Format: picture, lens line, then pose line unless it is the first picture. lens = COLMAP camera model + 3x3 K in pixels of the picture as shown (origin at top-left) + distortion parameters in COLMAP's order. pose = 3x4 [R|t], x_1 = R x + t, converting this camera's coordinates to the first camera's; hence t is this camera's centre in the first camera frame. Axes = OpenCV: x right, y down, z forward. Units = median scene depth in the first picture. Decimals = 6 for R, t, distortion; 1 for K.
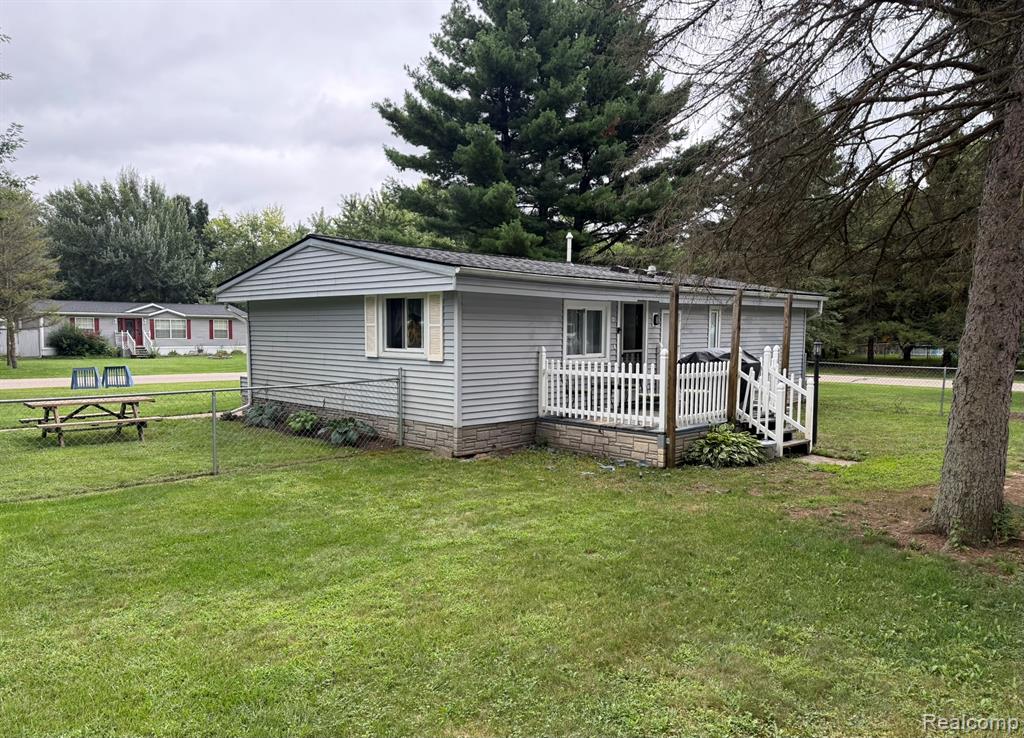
lens RADIAL K [[763.3, 0, 512.6], [0, 763.3, 371.6], [0, 0, 1]] dist [-0.005455, -0.001060]
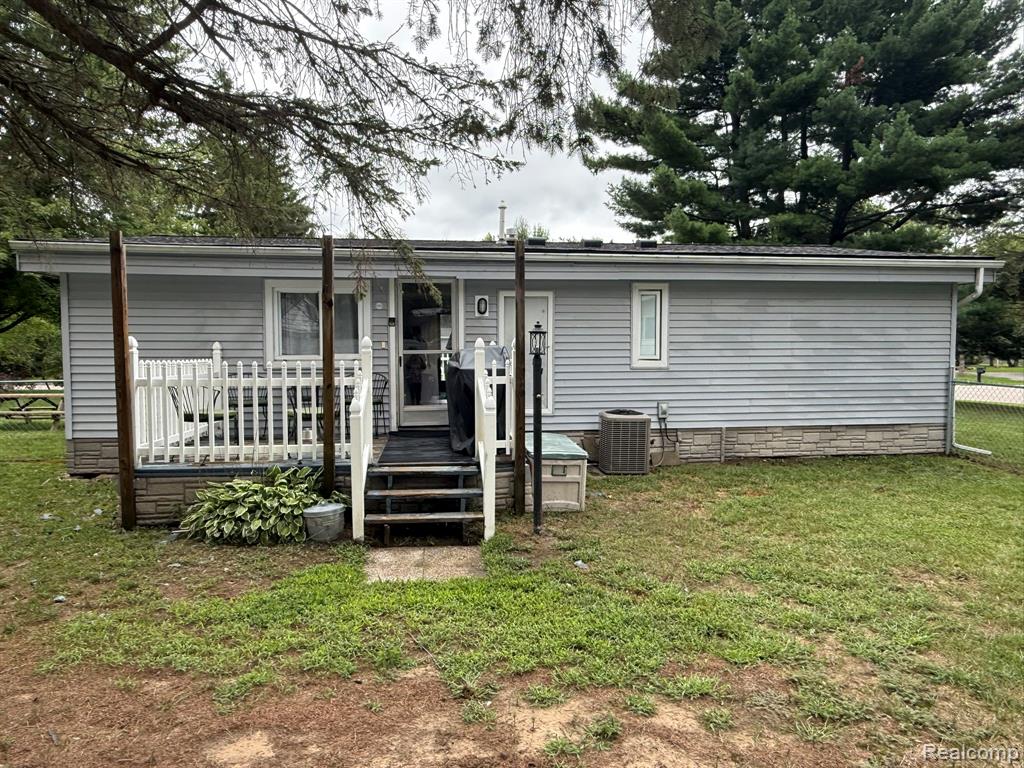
lens RADIAL K [[647.6, 0, 512.1], [0, 647.6, 383.4], [0, 0, 1]] dist [0.000442, 0.000916]
pose [[0.808498, 0.027577, -0.587853, 0.571319], [-0.029465, 0.999546, 0.006366, -0.006240], [0.587761, 0.012175, 0.808943, 0.608886]]
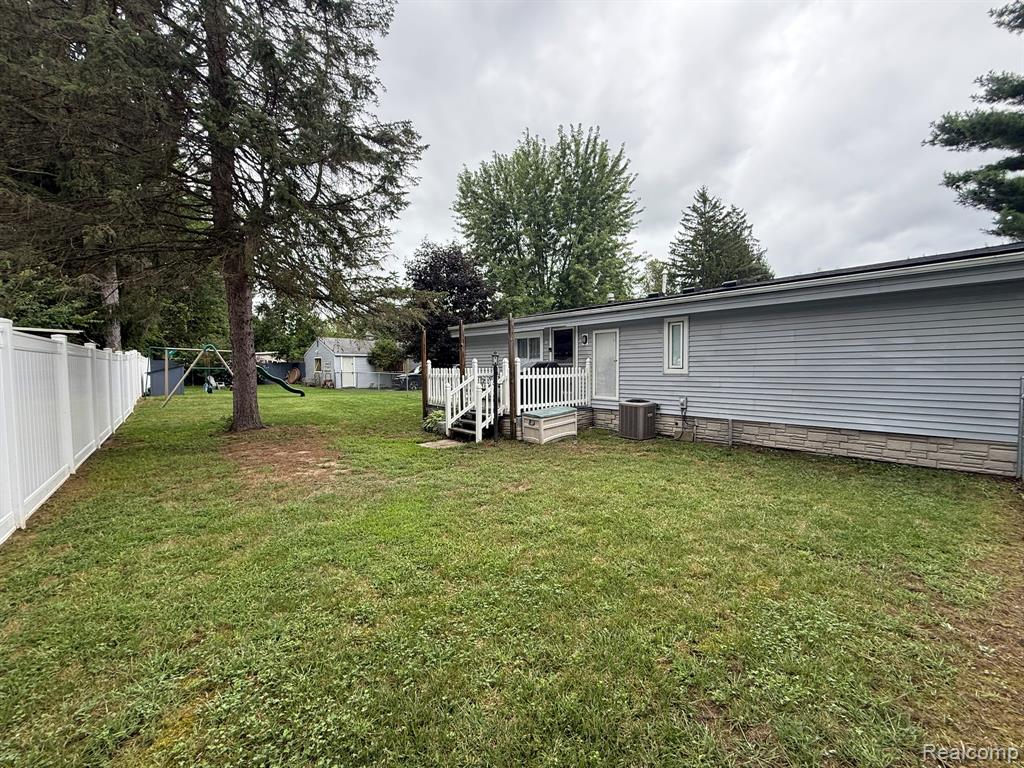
lens RADIAL K [[409.6, 0, 511.0], [0, 409.6, 379.4], [0, 0, 1]] dist [0.000771, -0.000011]
pose [[-0.020974, 0.031448, -0.999285, 0.900670], [-0.046034, 0.998415, 0.032387, -0.021170], [0.998720, 0.046681, -0.019493, 0.959705]]
